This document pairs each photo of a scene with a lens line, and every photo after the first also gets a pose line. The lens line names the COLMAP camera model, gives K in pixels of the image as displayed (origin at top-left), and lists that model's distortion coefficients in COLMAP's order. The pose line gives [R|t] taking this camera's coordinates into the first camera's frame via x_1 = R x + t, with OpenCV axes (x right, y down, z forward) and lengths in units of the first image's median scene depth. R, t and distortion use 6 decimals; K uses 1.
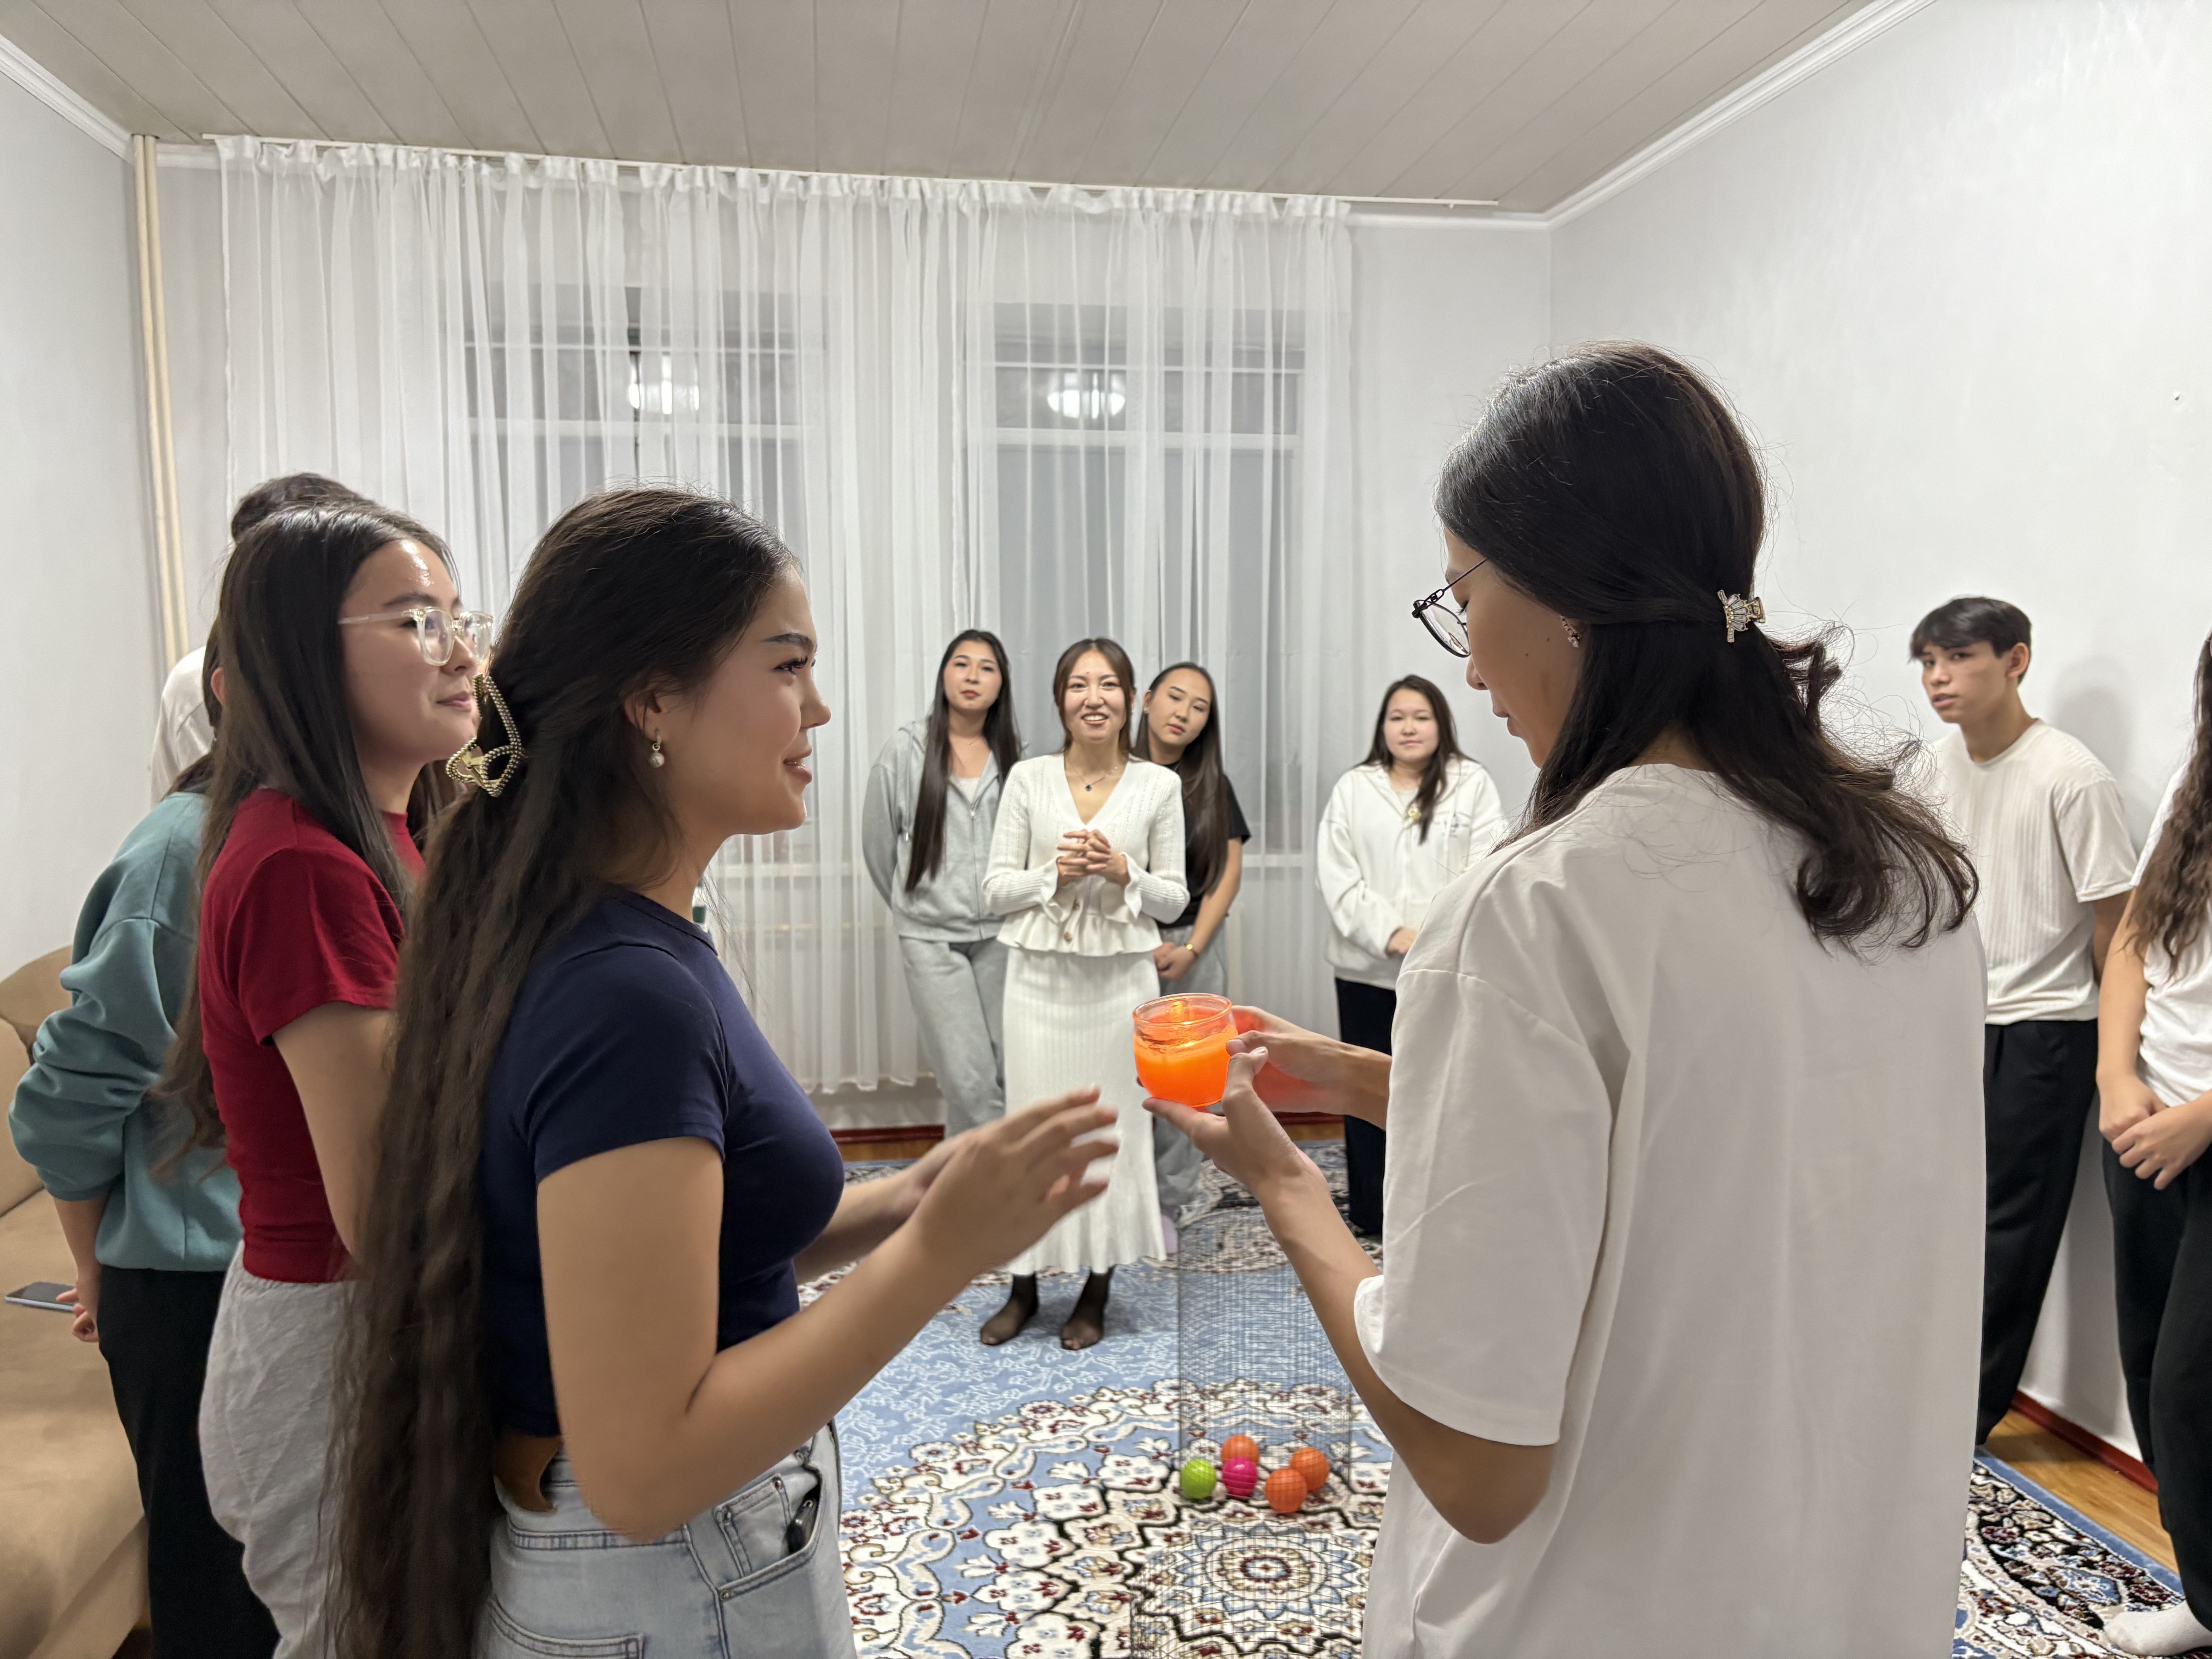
lens RADIAL K [[1706.8, 0, 1085.8], [0, 1706.8, 788.6], [0, 0, 1]] dist [0.028503, -0.045494]
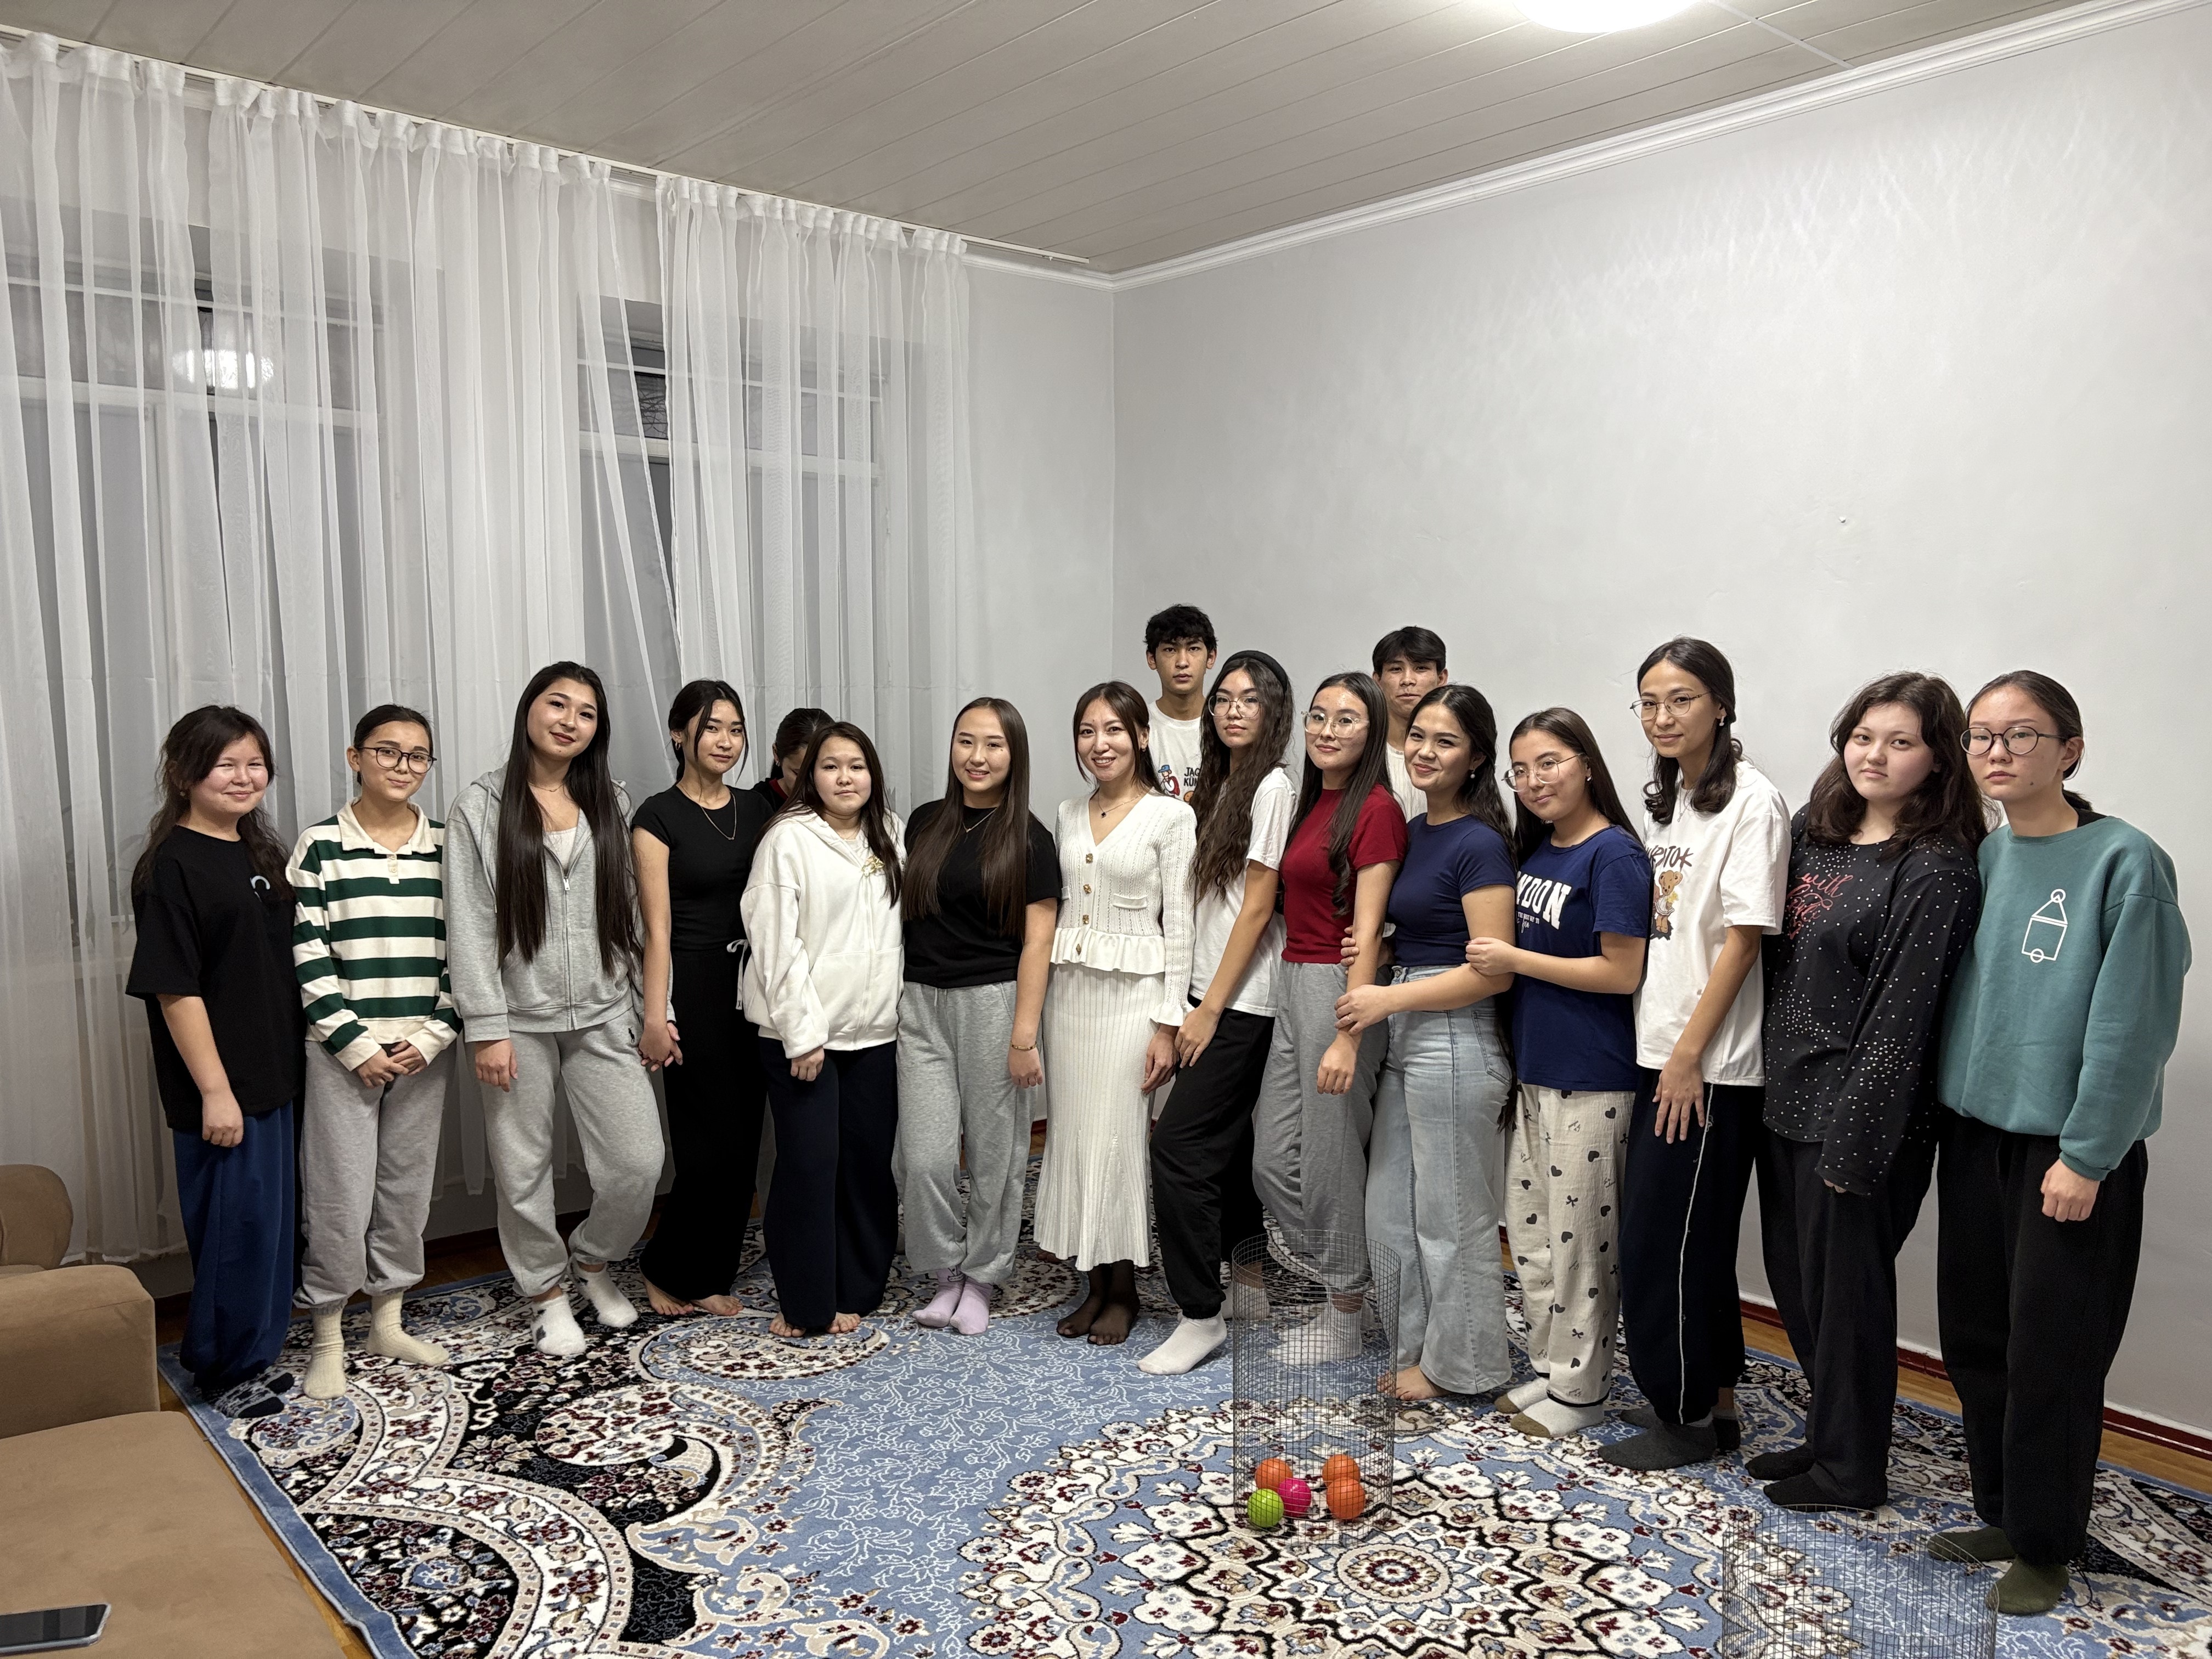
lens RADIAL K [[1706.8, 0, 1060.8], [0, 1706.8, 821.6], [0, 0, 1]] dist [0.028503, -0.045494]
pose [[0.859029, -0.033797, 0.510809, -0.337590], [0.021981, 0.999333, 0.029154, -0.029794], [-0.511454, -0.013816, 0.859200, 0.102218]]
